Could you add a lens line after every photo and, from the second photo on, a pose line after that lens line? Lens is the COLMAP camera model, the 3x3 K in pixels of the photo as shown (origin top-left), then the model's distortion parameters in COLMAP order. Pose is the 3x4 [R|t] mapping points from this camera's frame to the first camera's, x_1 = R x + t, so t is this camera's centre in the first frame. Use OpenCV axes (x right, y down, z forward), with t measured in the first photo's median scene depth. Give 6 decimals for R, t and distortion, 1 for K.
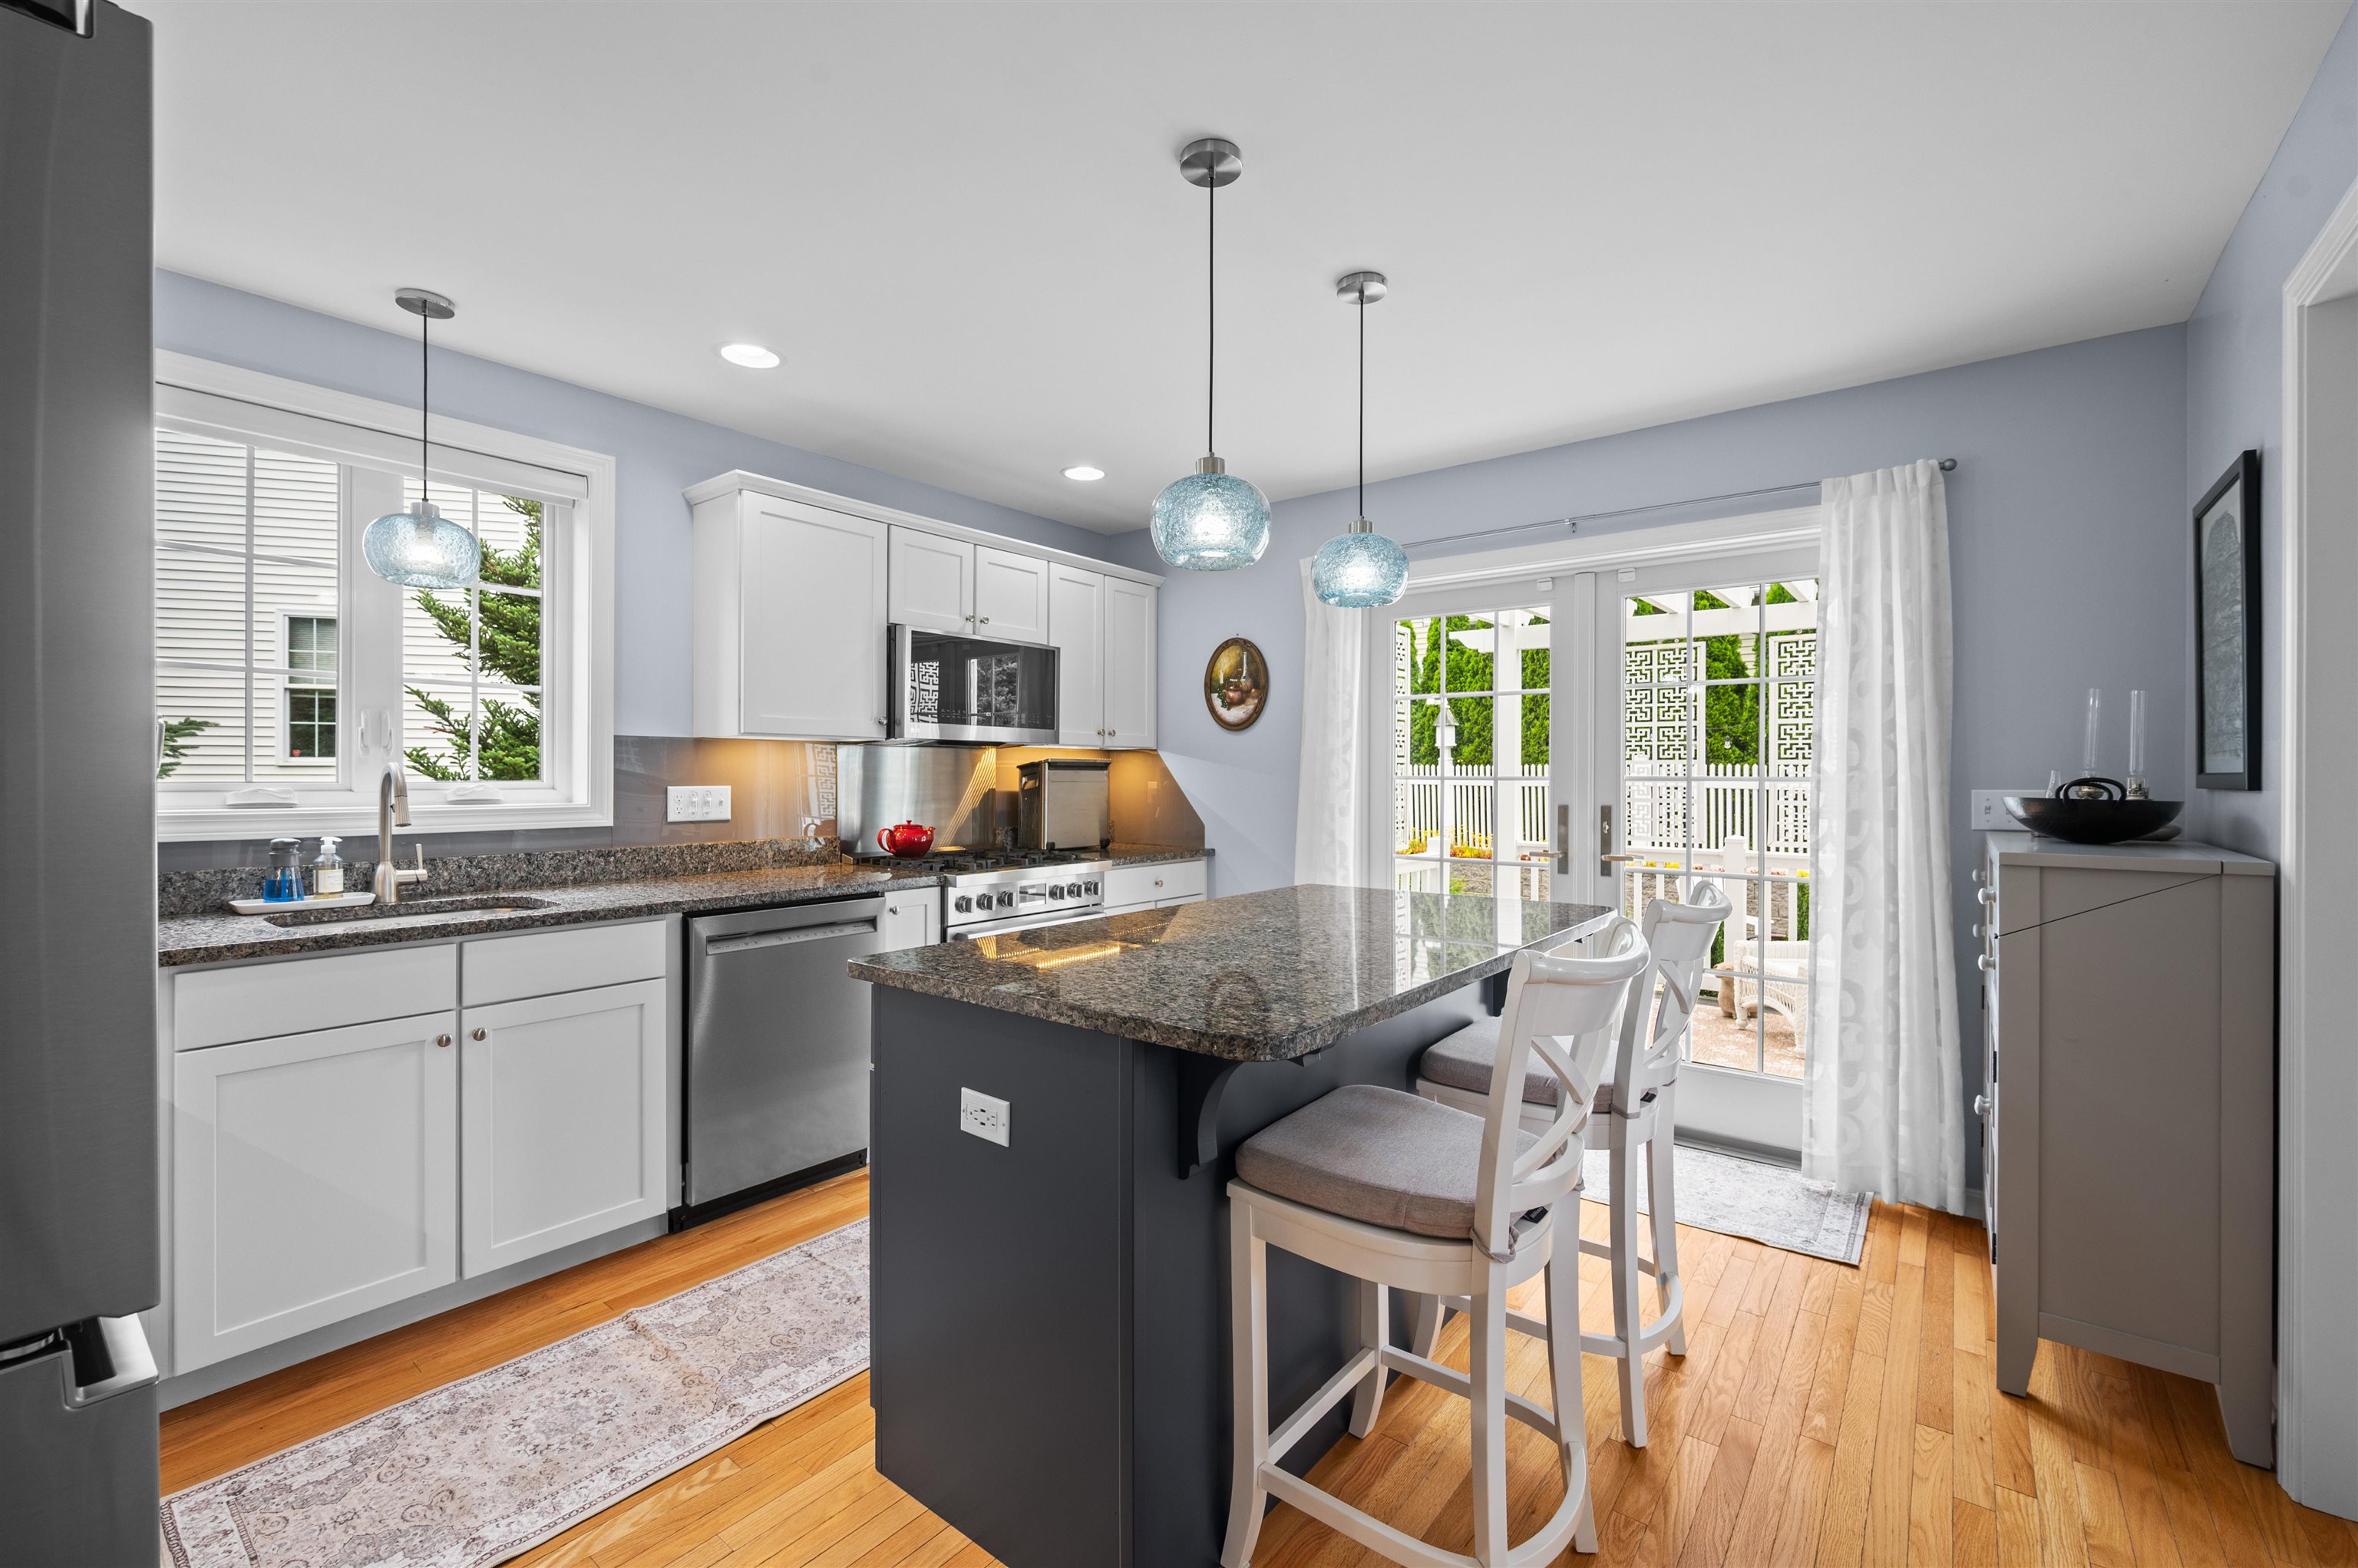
lens RADIAL K [[971.4, 0, 1157.0], [0, 971.4, 775.9], [0, 0, 1]] dist [-0.001545, 0.000326]
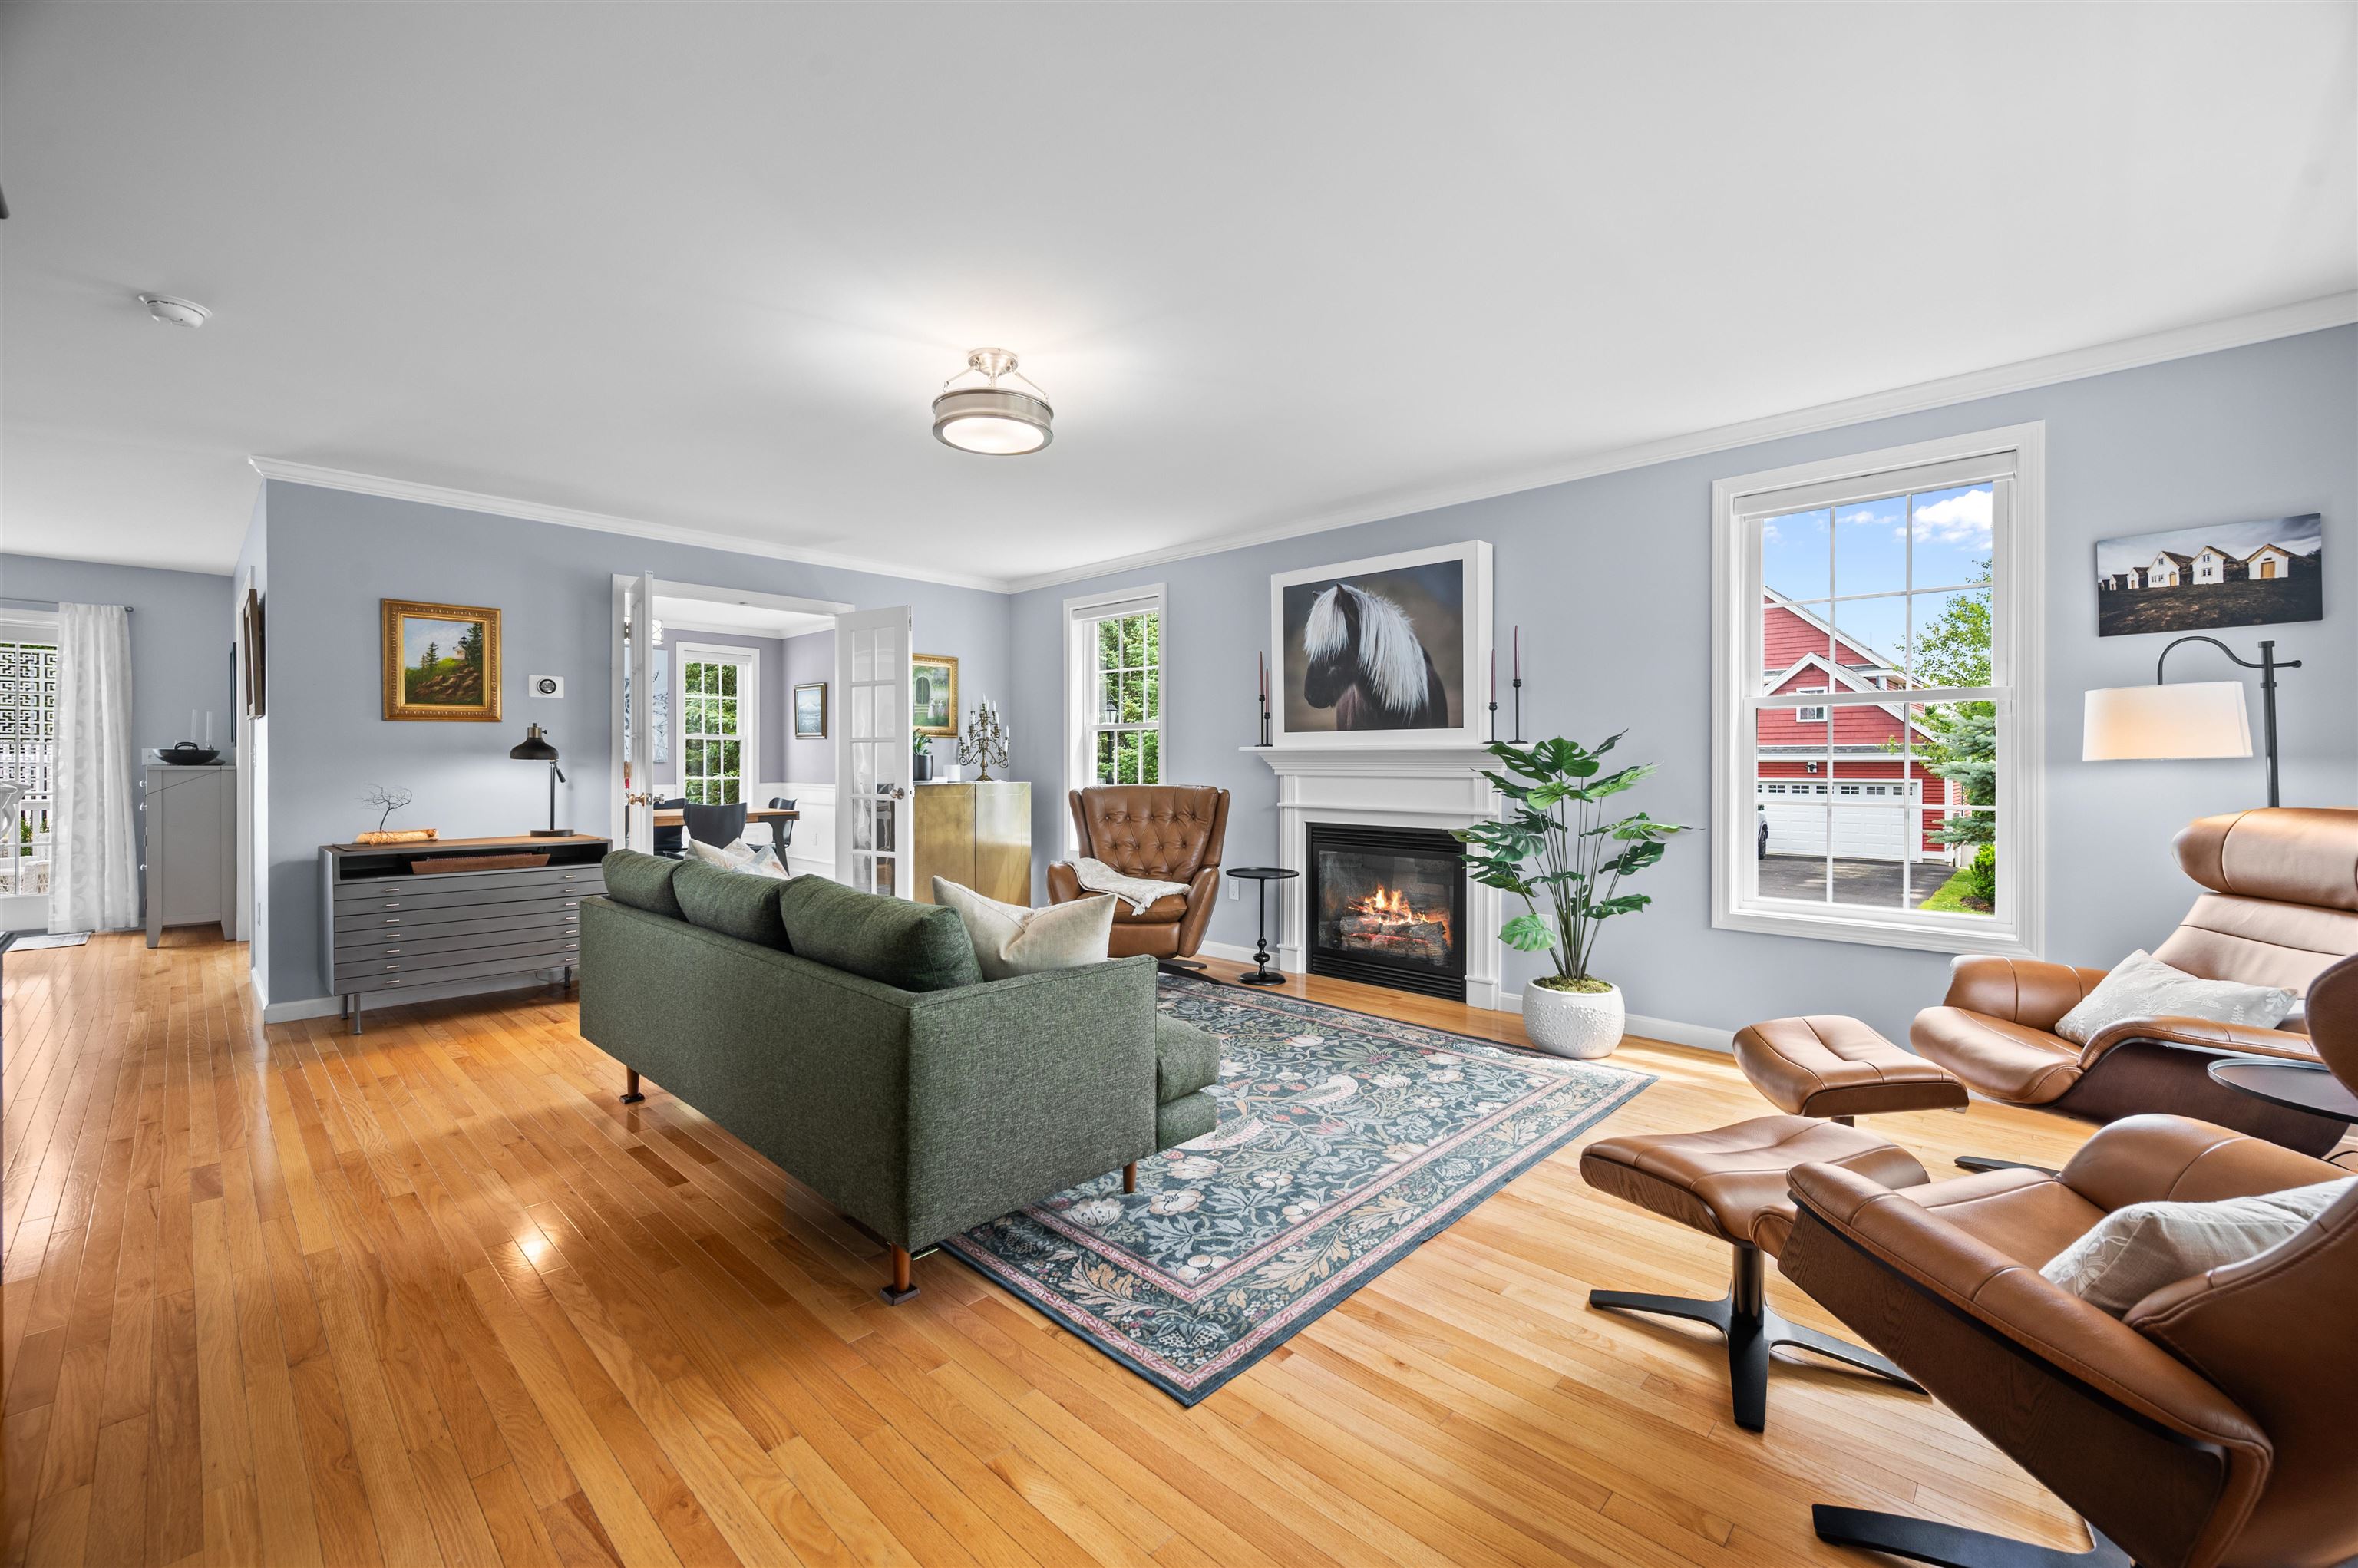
lens RADIAL K [[933.8, 0, 1178.9], [0, 933.8, 768.3], [0, 0, 1]] dist [0.003680, 0.000563]
pose [[0.059388, -0.002923, 0.998231, -1.273888], [0.001262, 0.999995, 0.002853, 0.058271], [-0.998234, 0.001090, 0.059391, -1.632434]]
